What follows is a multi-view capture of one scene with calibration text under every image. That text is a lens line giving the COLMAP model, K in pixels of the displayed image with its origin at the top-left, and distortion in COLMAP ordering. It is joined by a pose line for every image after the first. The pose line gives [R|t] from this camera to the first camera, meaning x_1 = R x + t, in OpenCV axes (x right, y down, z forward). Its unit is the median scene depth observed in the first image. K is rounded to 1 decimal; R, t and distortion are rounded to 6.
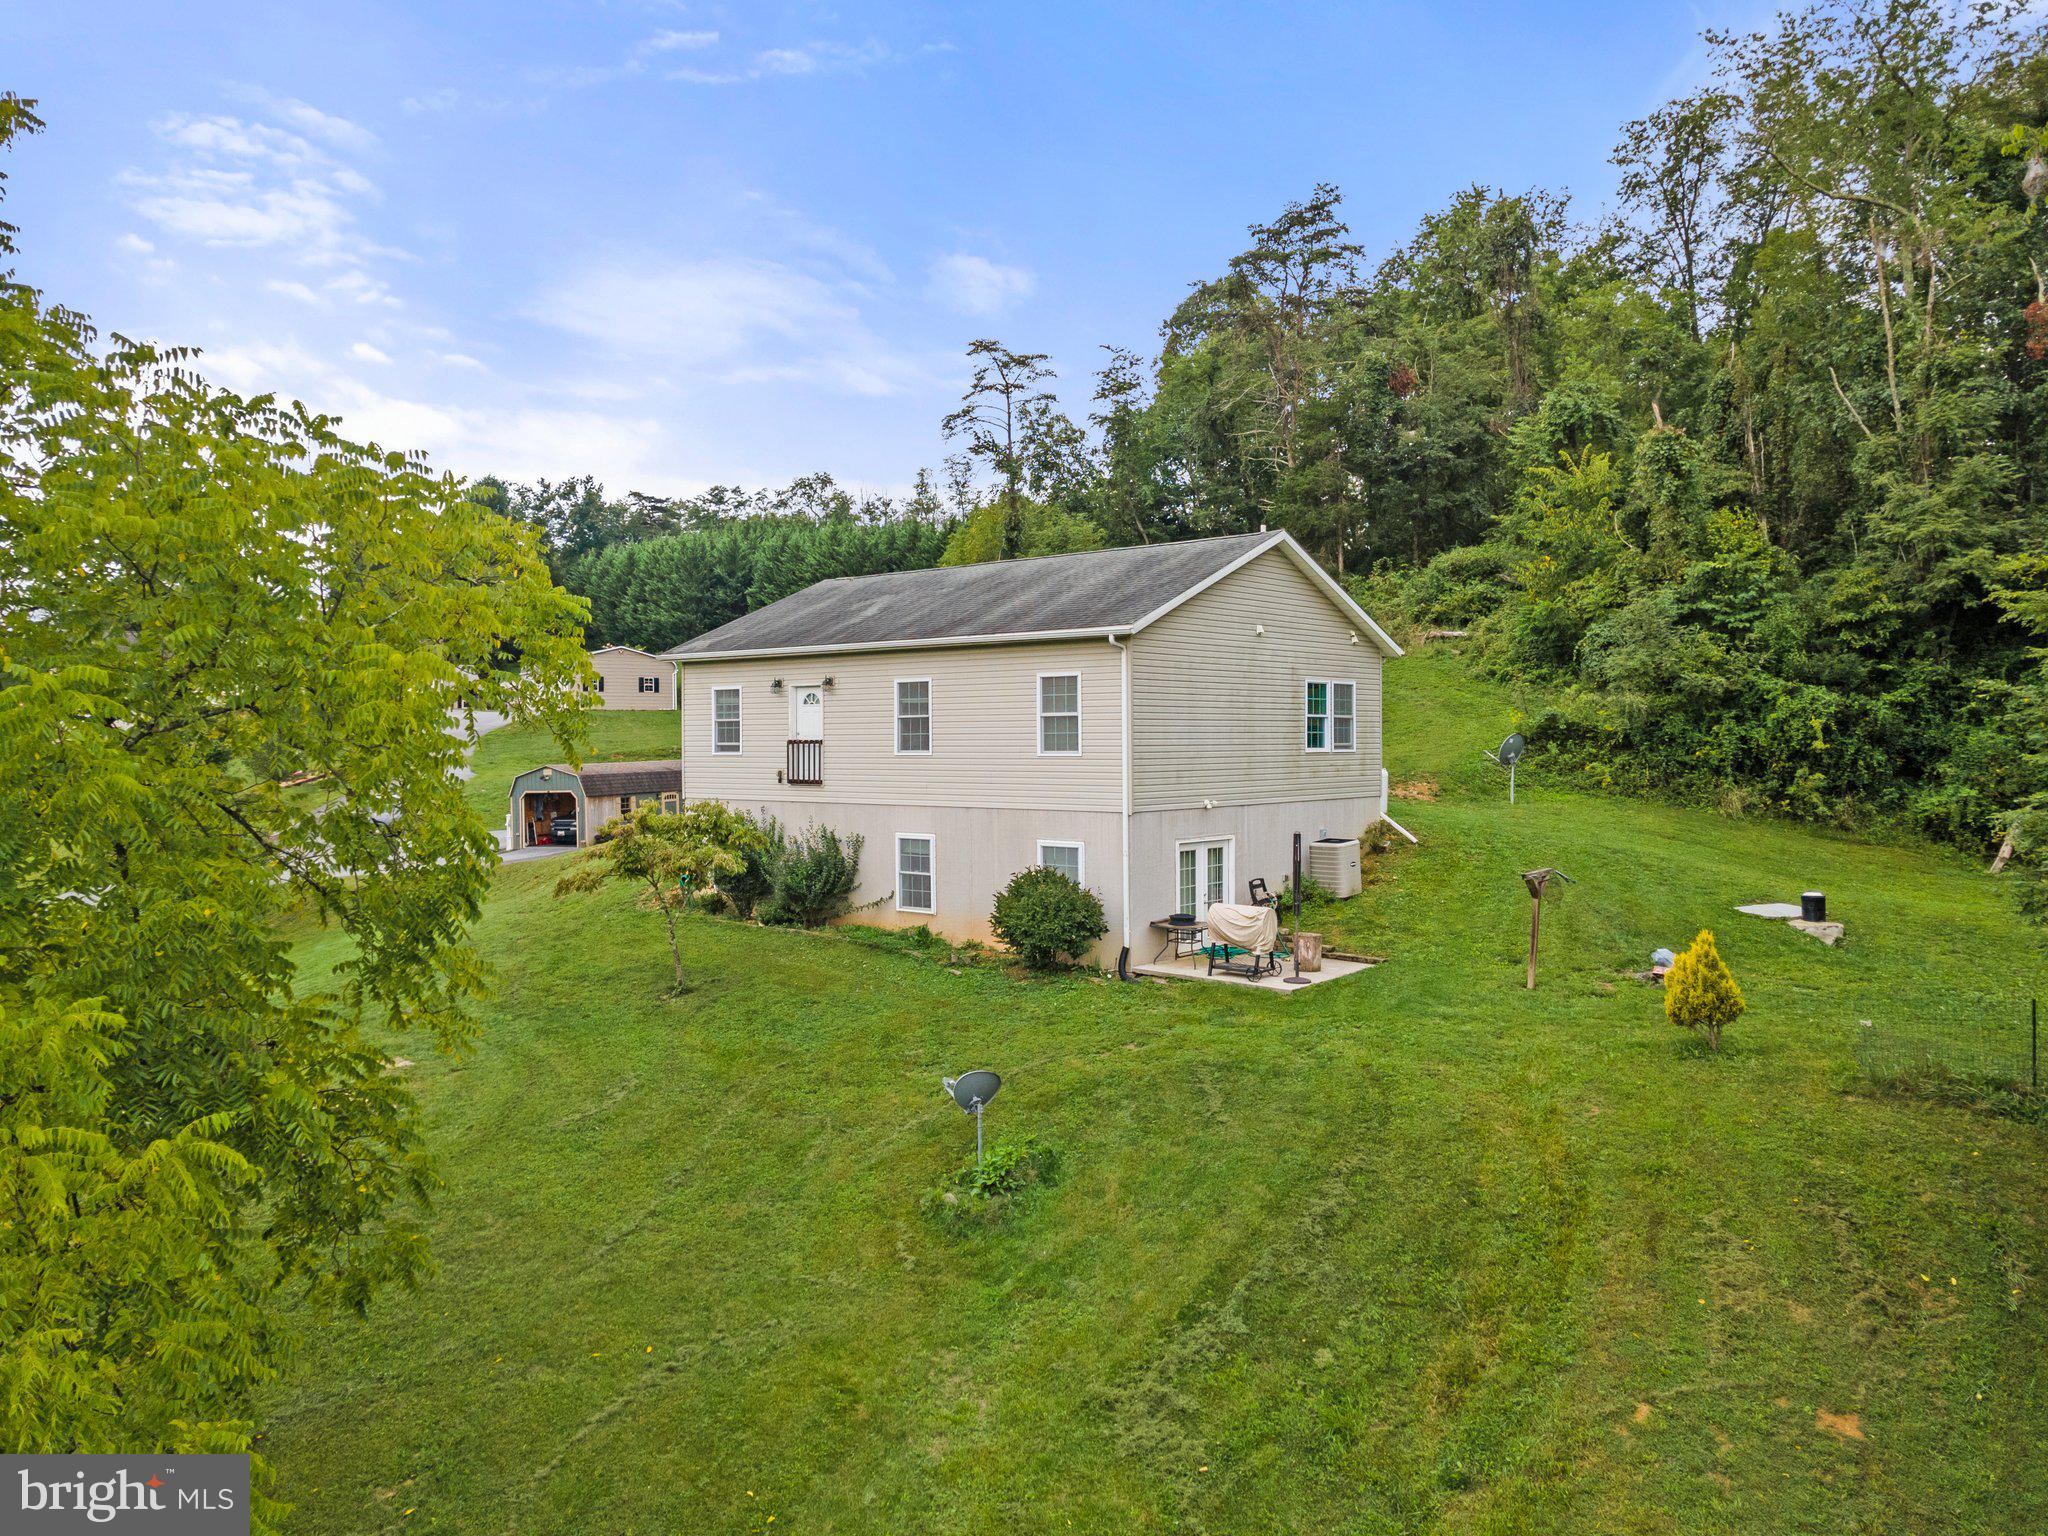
lens RADIAL K [[1477.4, 0, 1024.0], [0, 1477.4, 768.0], [0, 0, 1]] dist [0.050797, -0.001119]
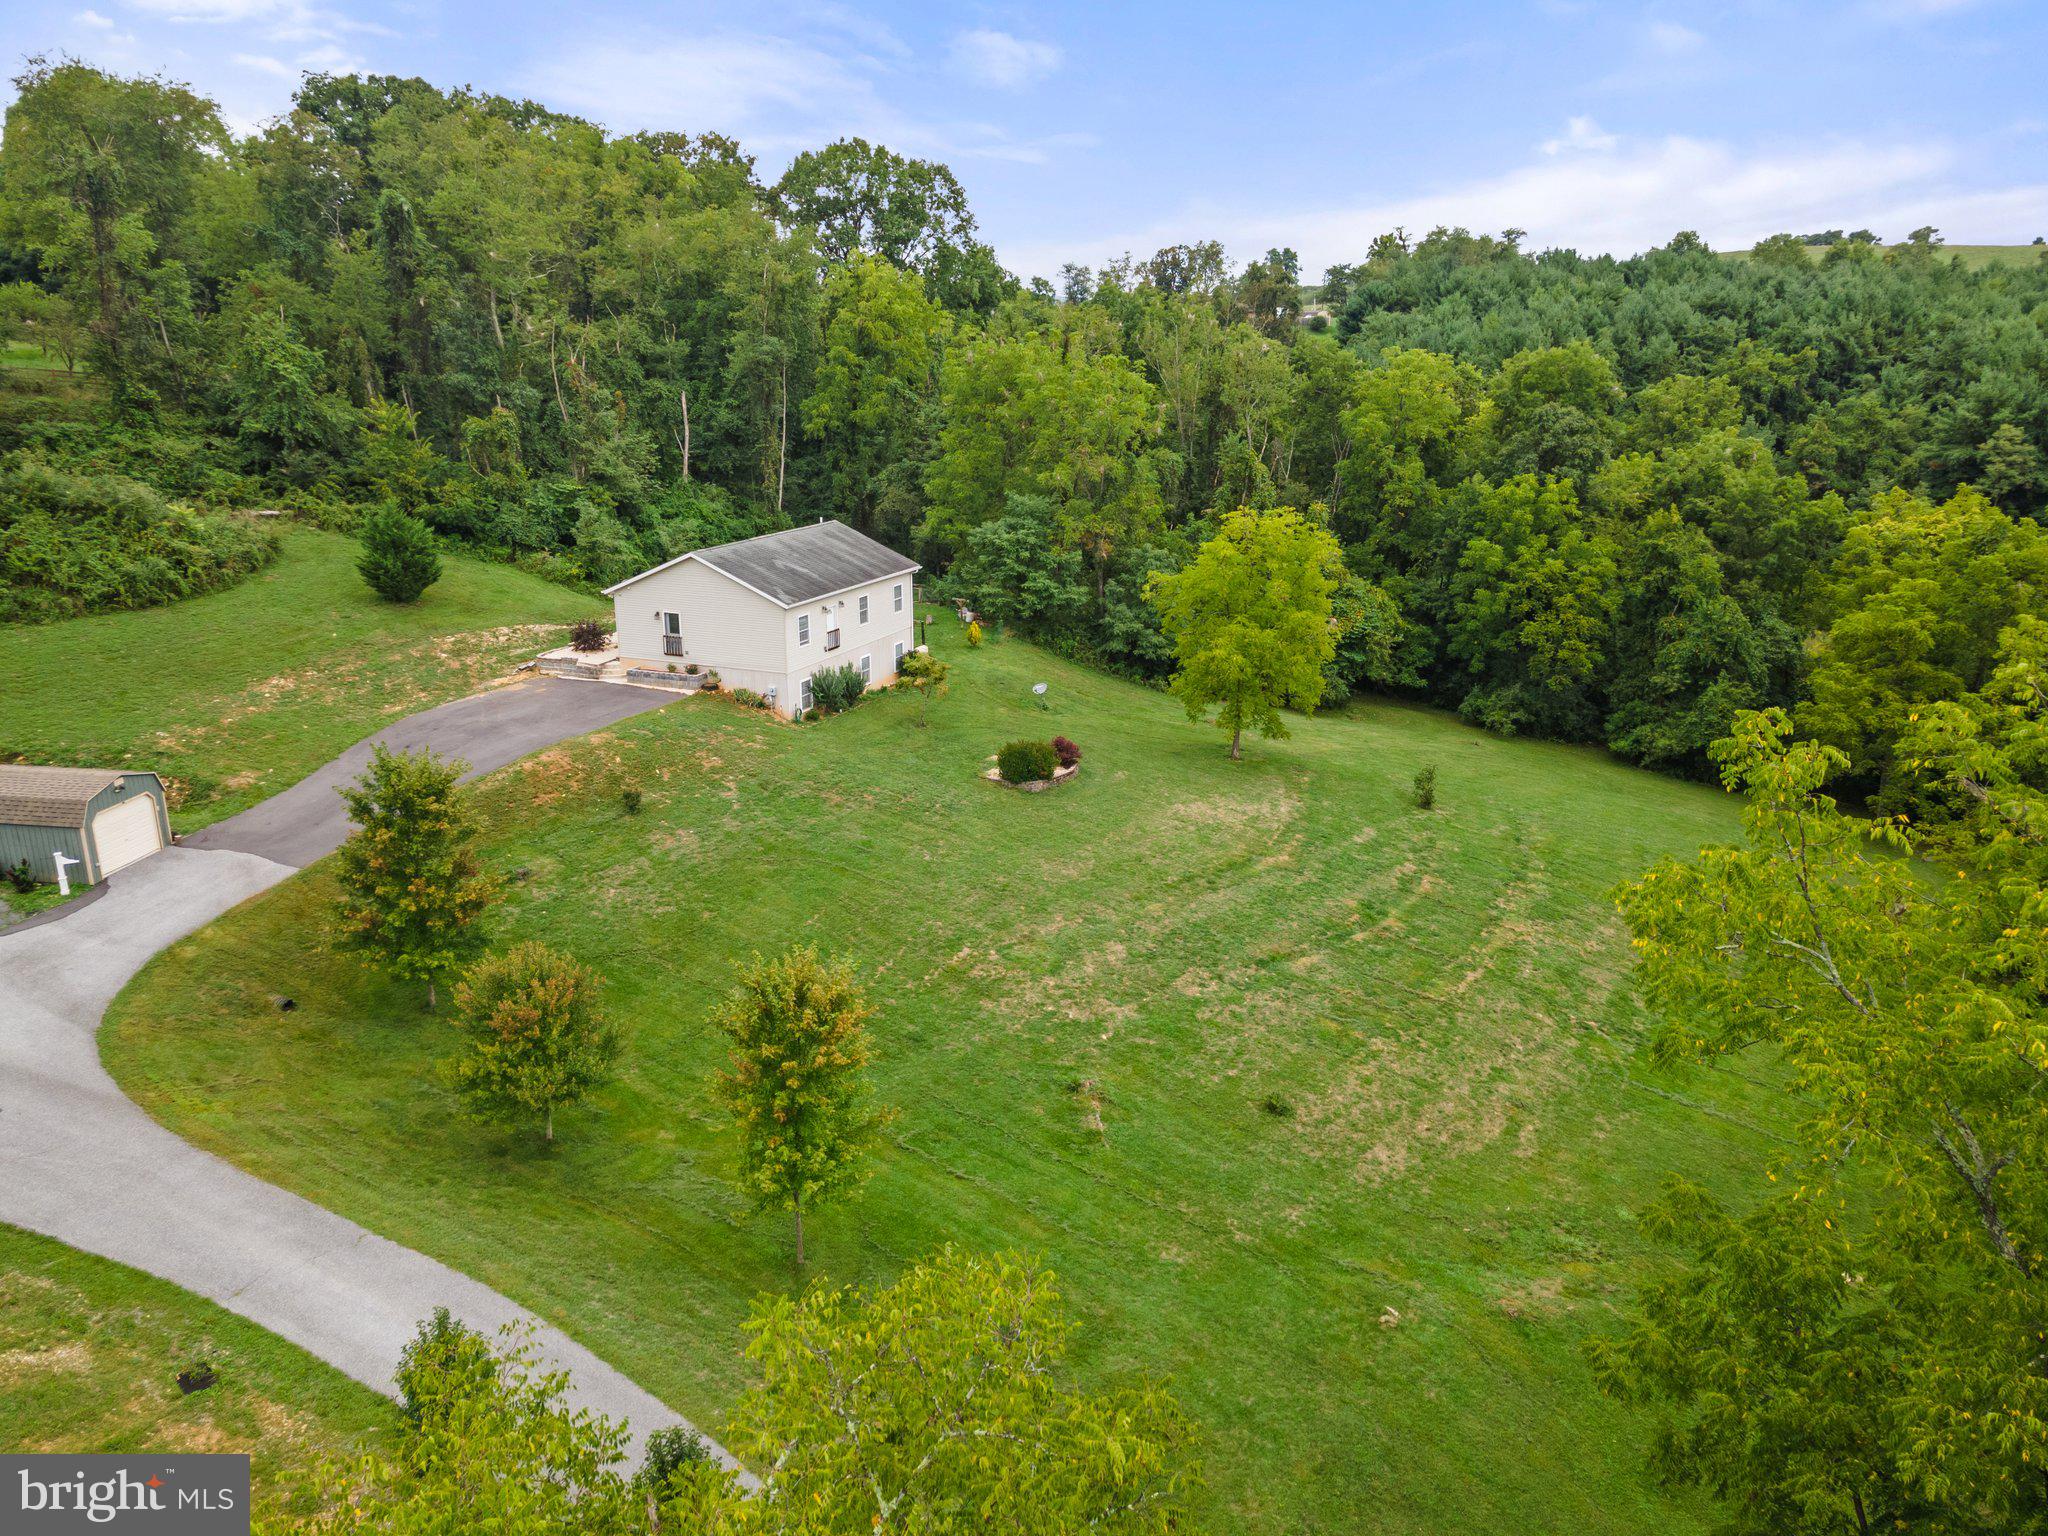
lens RADIAL K [[1477.4, 0, 1024.0], [0, 1477.4, 768.0], [0, 0, 1]] dist [0.050797, -0.001119]
pose [[-0.286697, -0.262764, 0.921282, -2.389908], [0.024646, 0.959309, 0.281280, -0.449306], [-0.957704, 0.103348, -0.268555, 1.349578]]
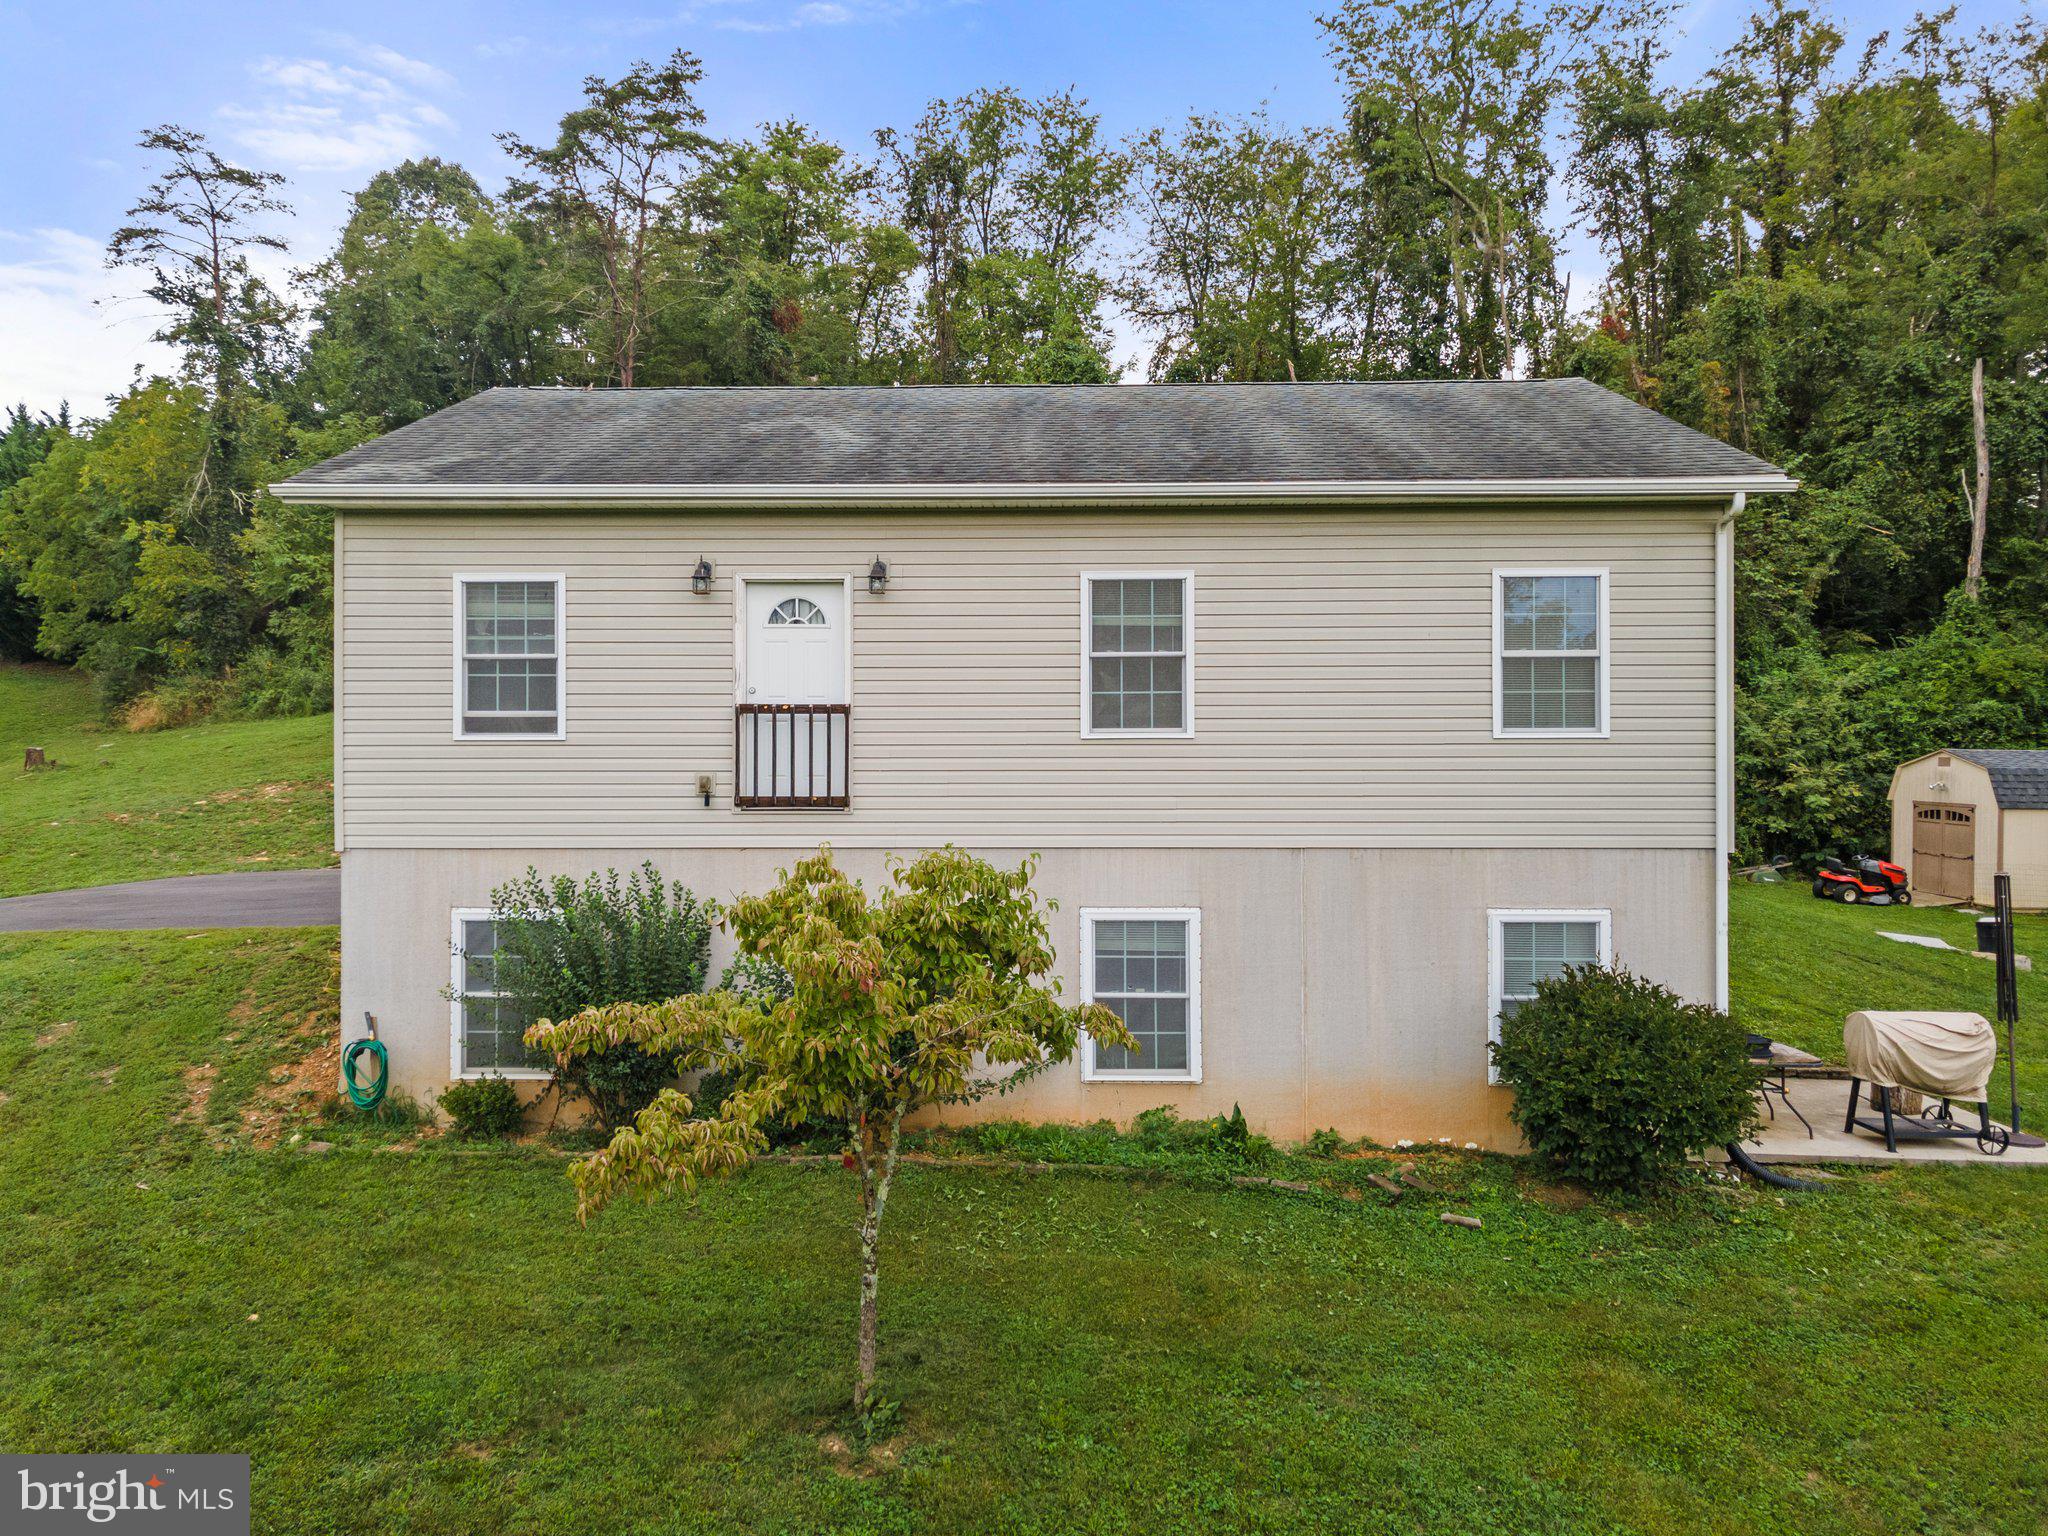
lens RADIAL K [[1477.4, 0, 1024.0], [0, 1477.4, 768.0], [0, 0, 1]] dist [0.050797, -0.001119]
pose [[0.780932, -0.001217, 0.624615, -0.364402], [0.010315, 0.999887, -0.010948, 0.004890], [-0.624531, 0.014993, 0.780856, 0.618247]]
